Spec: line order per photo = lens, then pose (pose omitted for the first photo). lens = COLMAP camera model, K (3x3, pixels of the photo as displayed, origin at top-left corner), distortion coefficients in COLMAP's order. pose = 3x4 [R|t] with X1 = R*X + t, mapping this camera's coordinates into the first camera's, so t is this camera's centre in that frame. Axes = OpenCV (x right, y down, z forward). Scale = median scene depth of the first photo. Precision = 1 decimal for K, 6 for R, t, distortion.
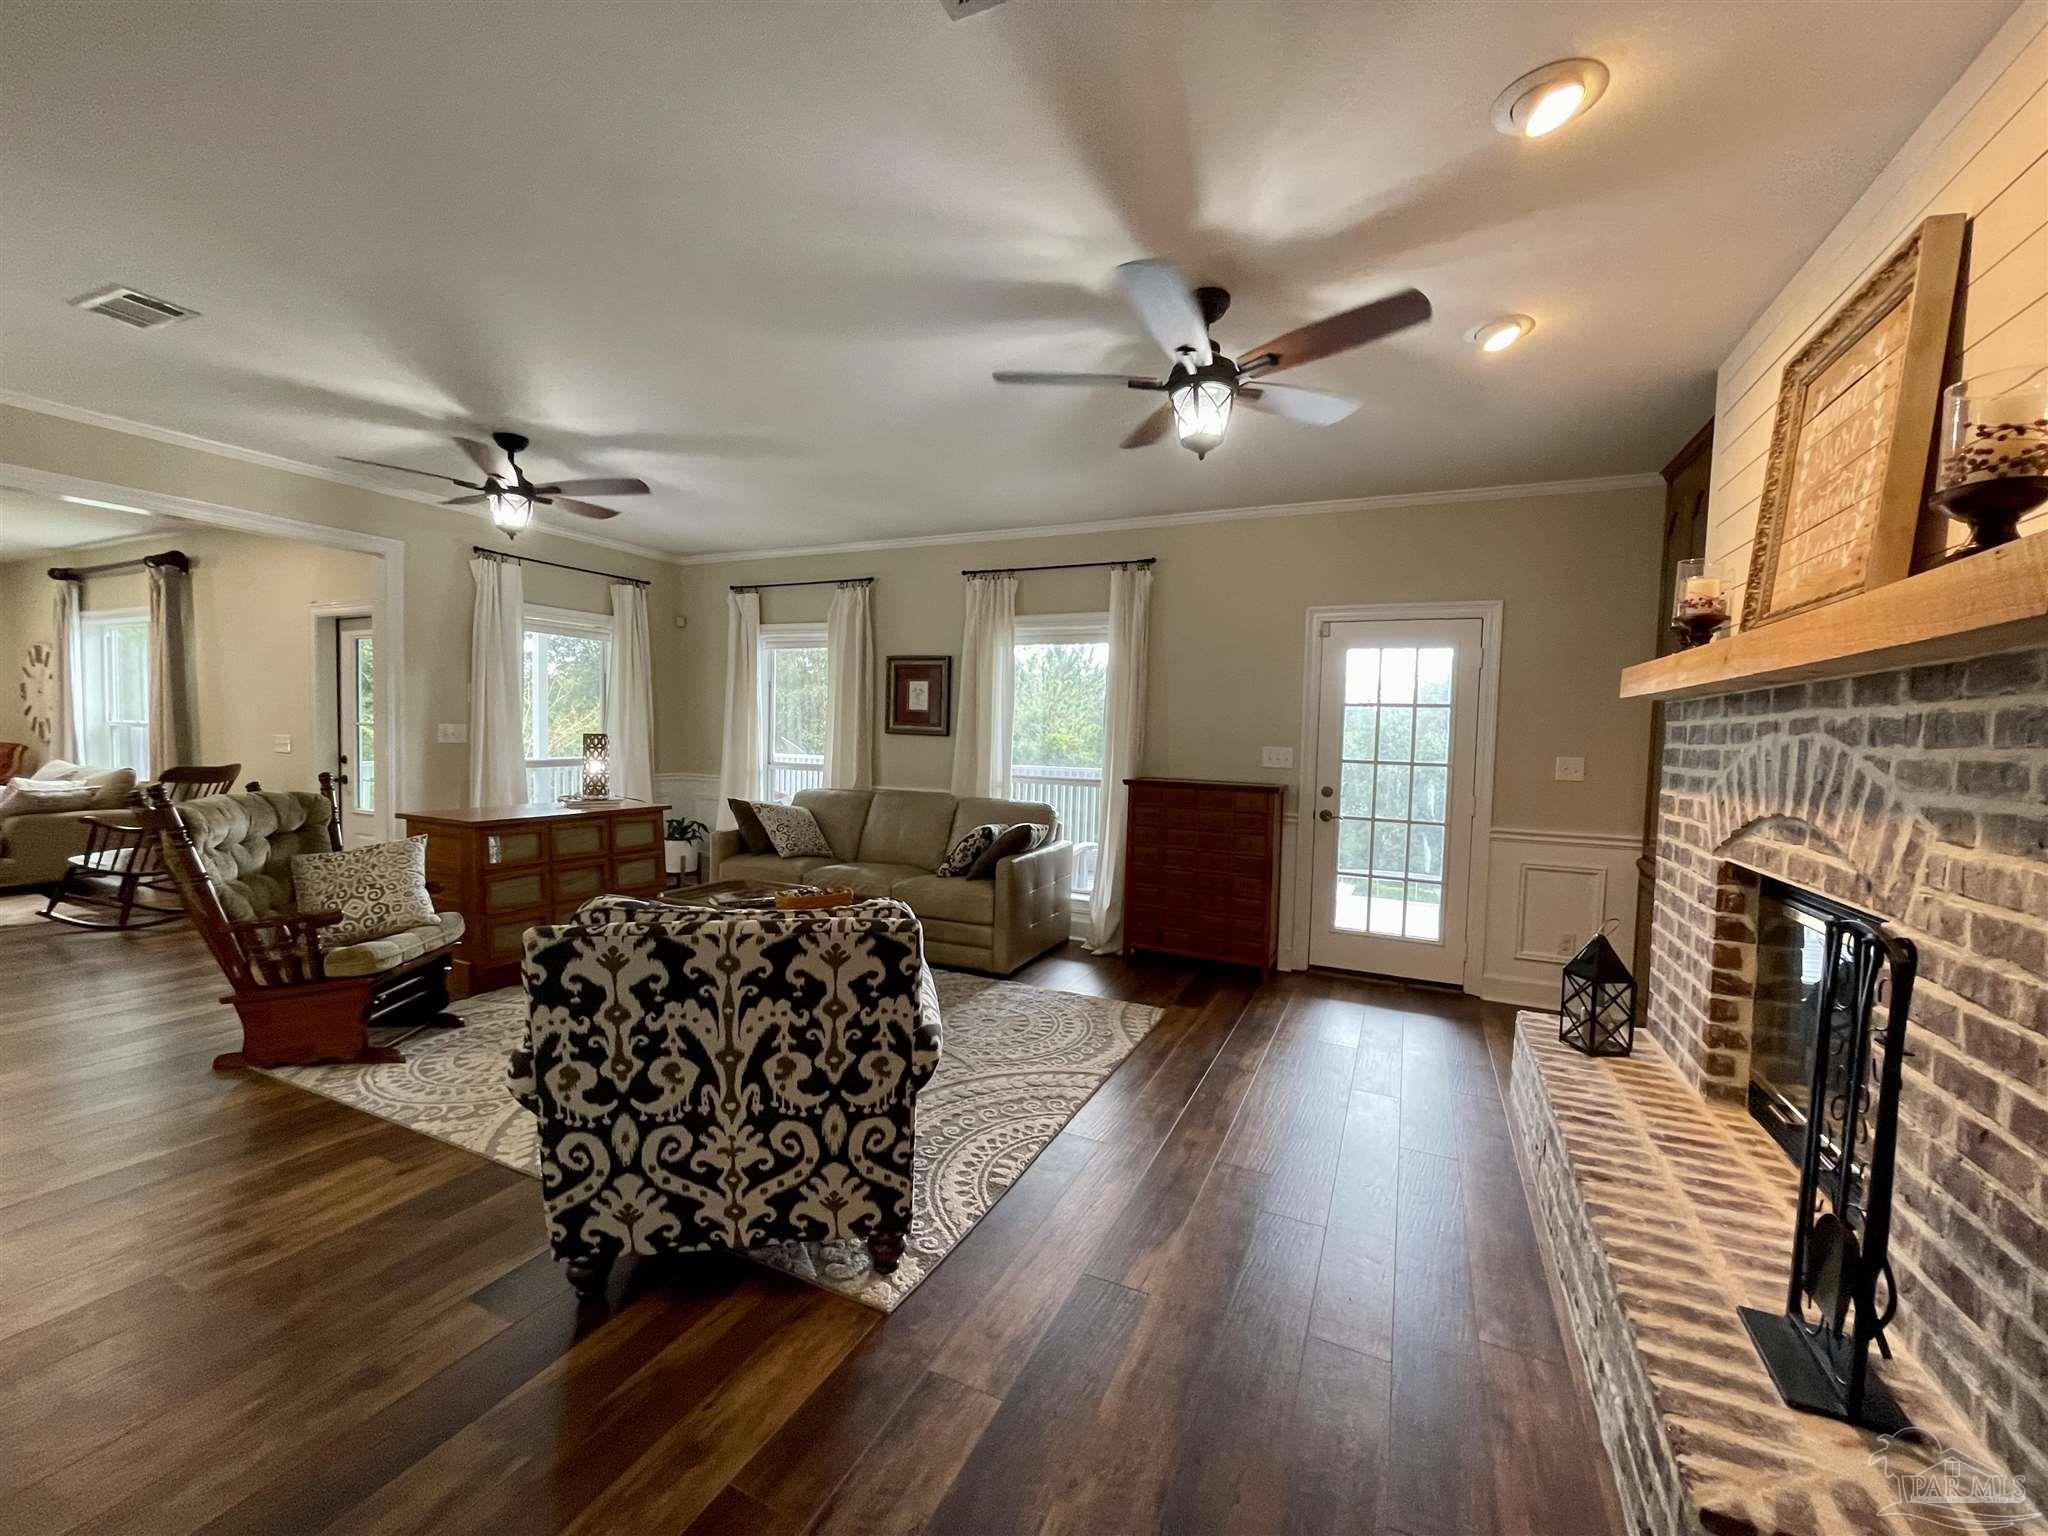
lens RADIAL K [[826.5, 0, 1029.3], [0, 826.5, 772.6], [0, 0, 1]] dist [-0.004347, 0.000848]
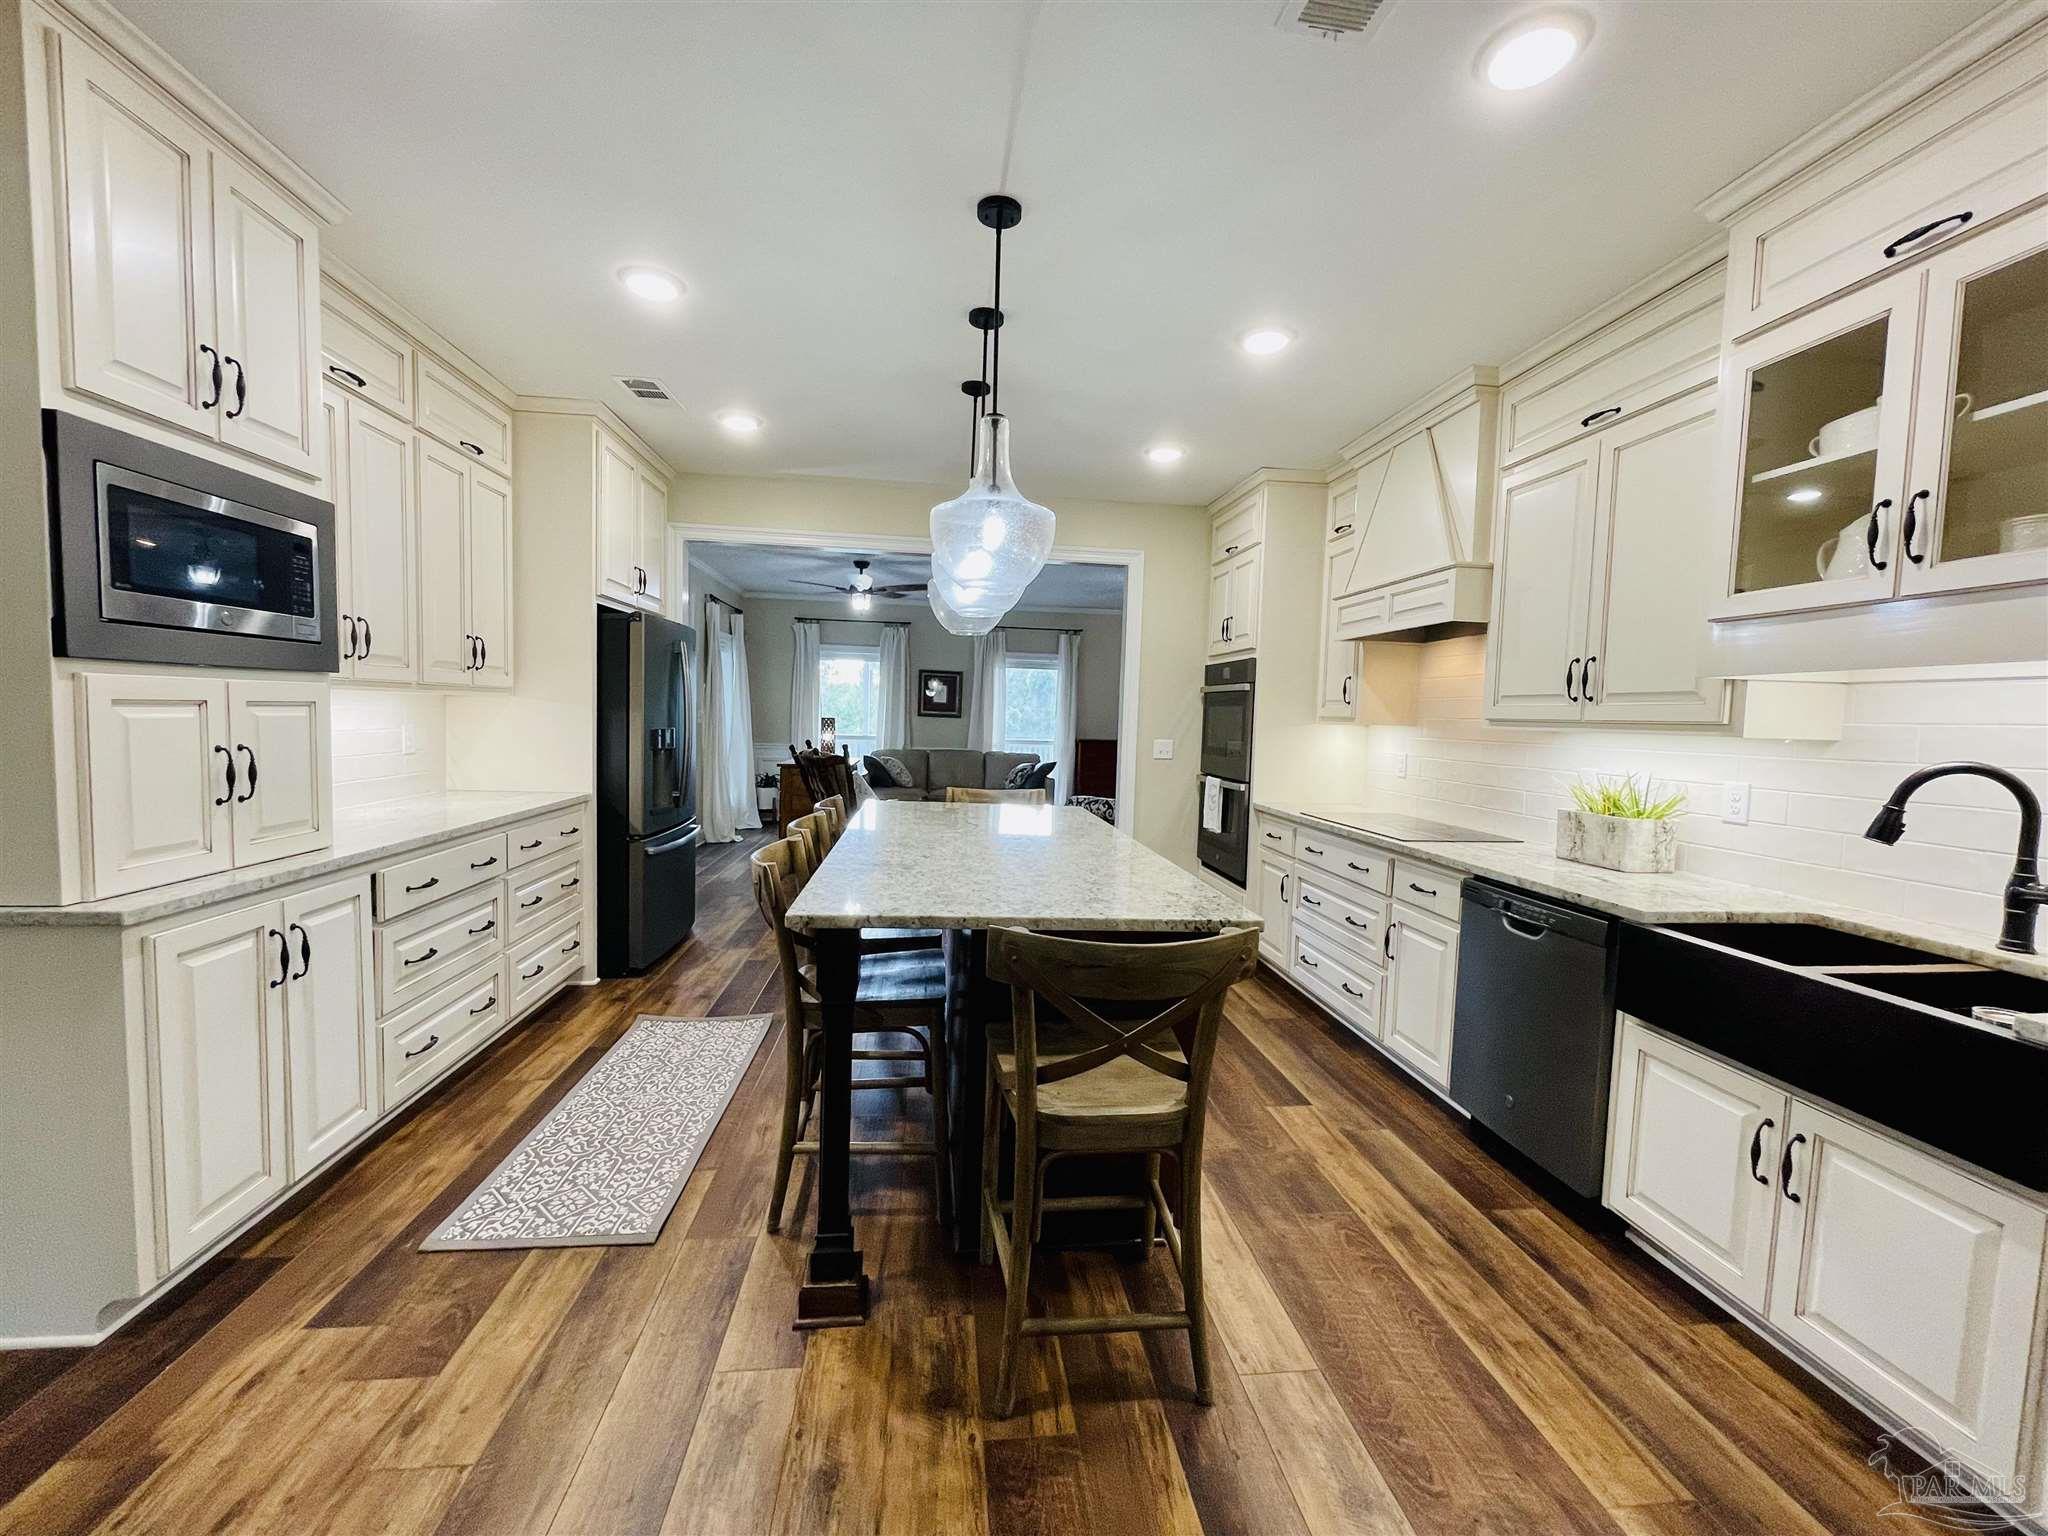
lens RADIAL K [[826.5, 0, 1027.2], [0, 826.5, 768.2], [0, 0, 1]] dist [-0.004347, 0.000848]
pose [[0.853356, -0.033849, 0.520229, -0.948481], [0.020189, 0.999287, 0.031902, 0.010364], [-0.520938, -0.016721, 0.853431, -0.599334]]
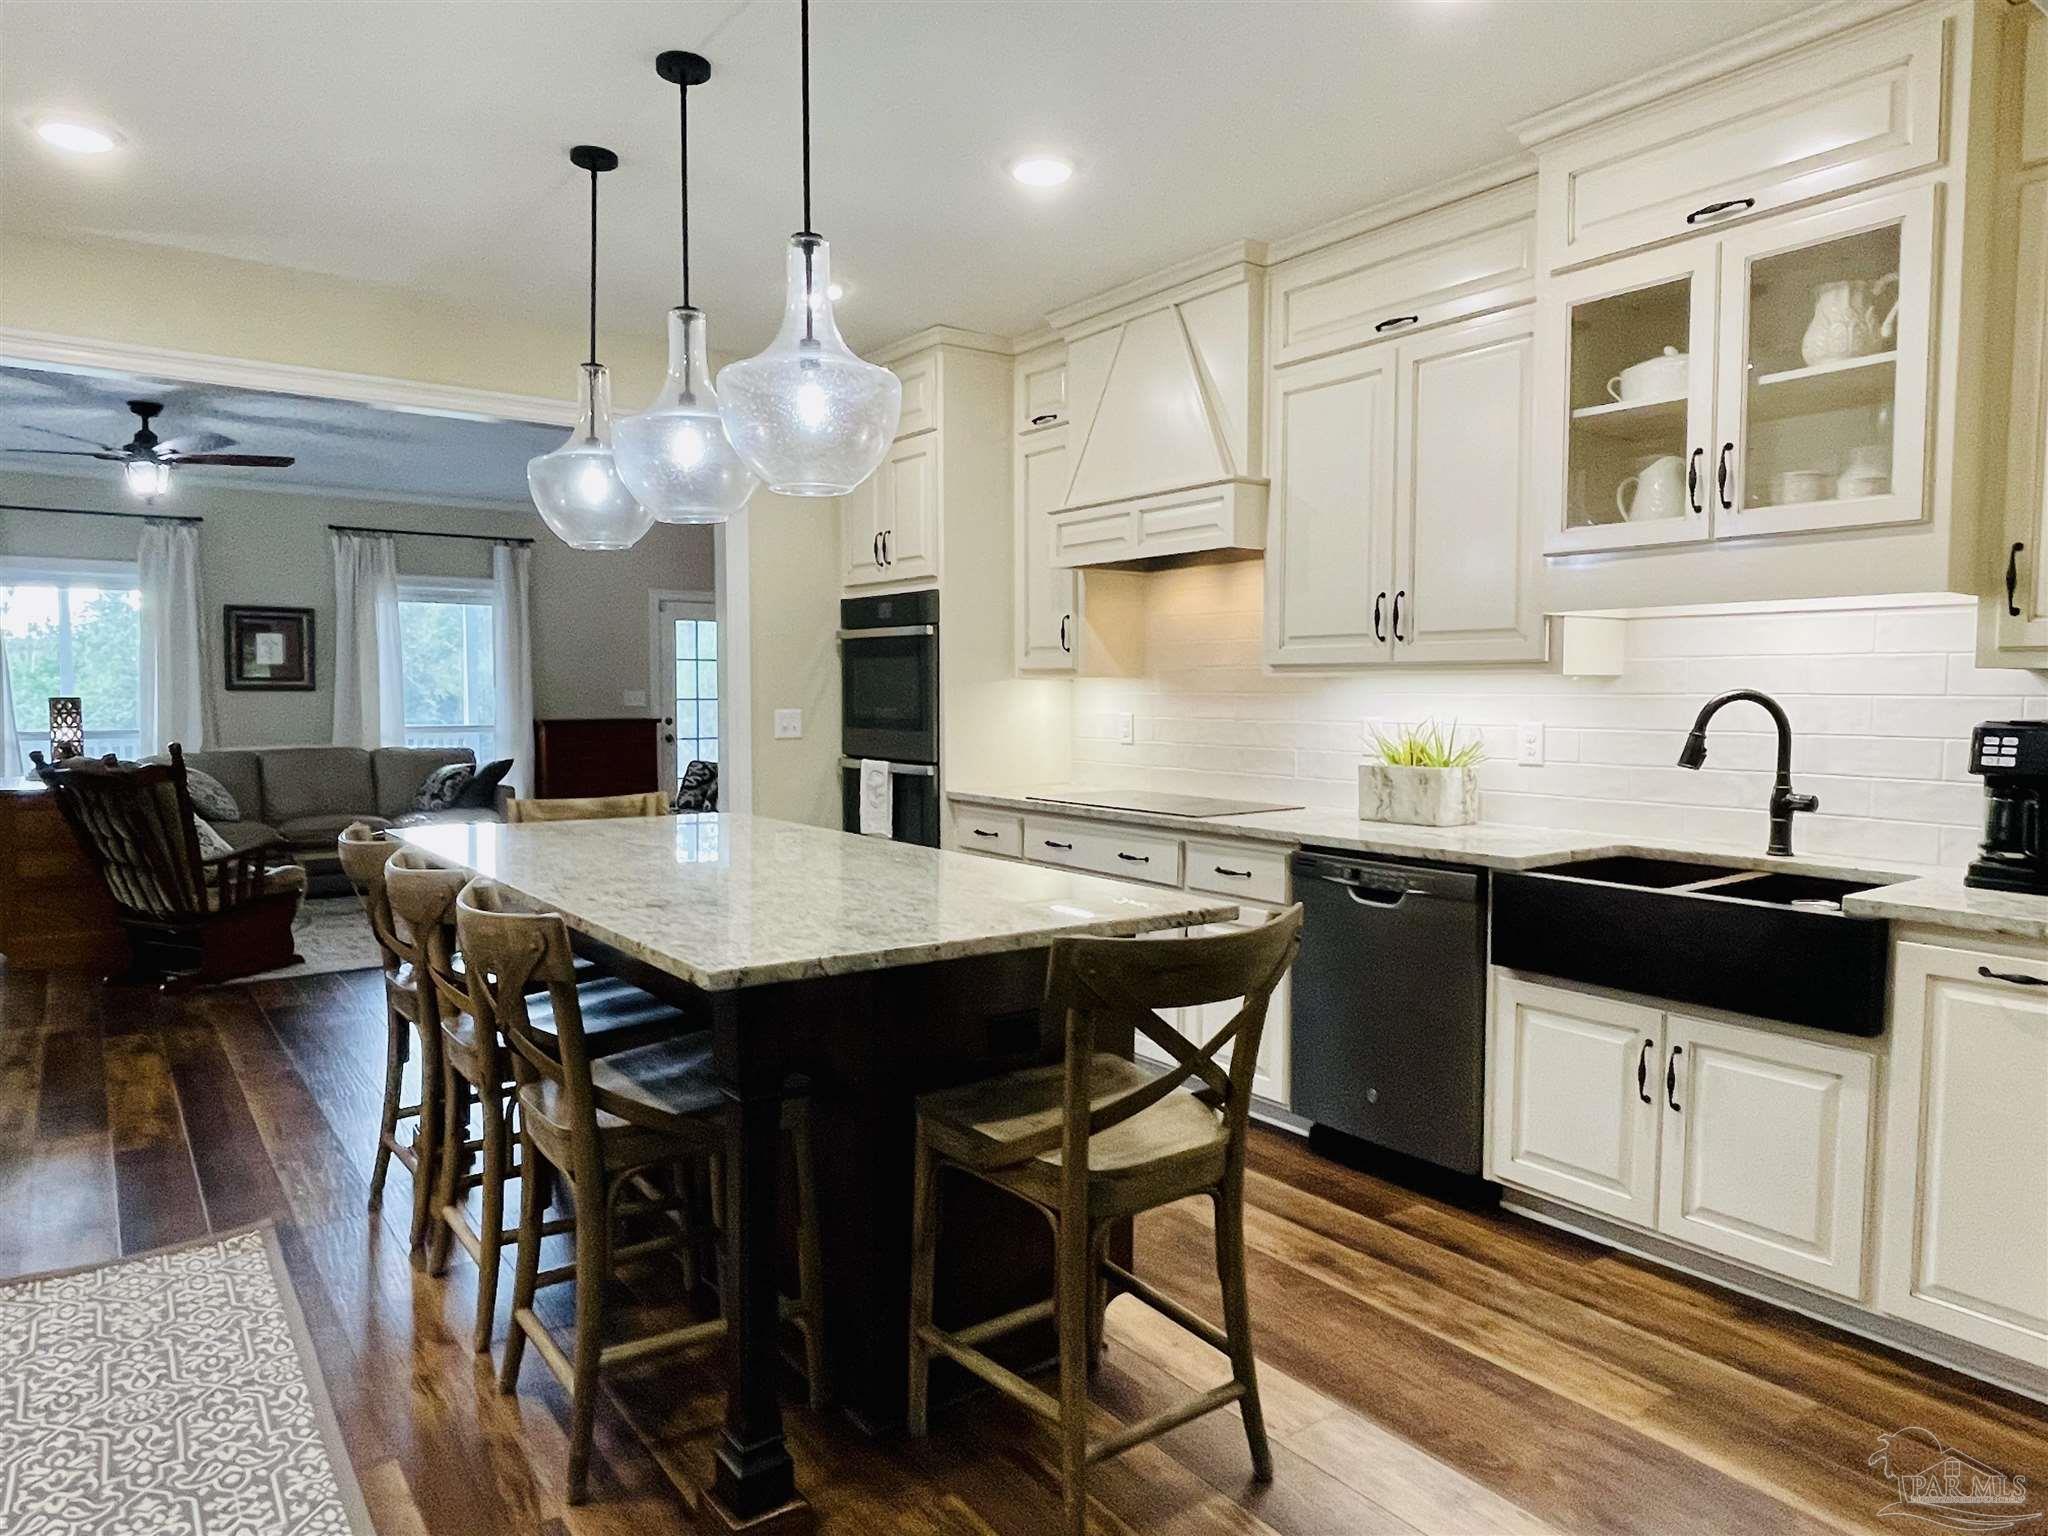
lens RADIAL K [[1294.7, 0, 1028.0], [0, 1294.7, 763.7], [0, 0, 1]] dist [-0.004470, -0.002780]
pose [[0.480960, -0.076991, 0.873356, -1.107878], [0.059361, 0.996711, 0.055176, 0.008596], [-0.874731, 0.025306, 0.483948, -0.514099]]
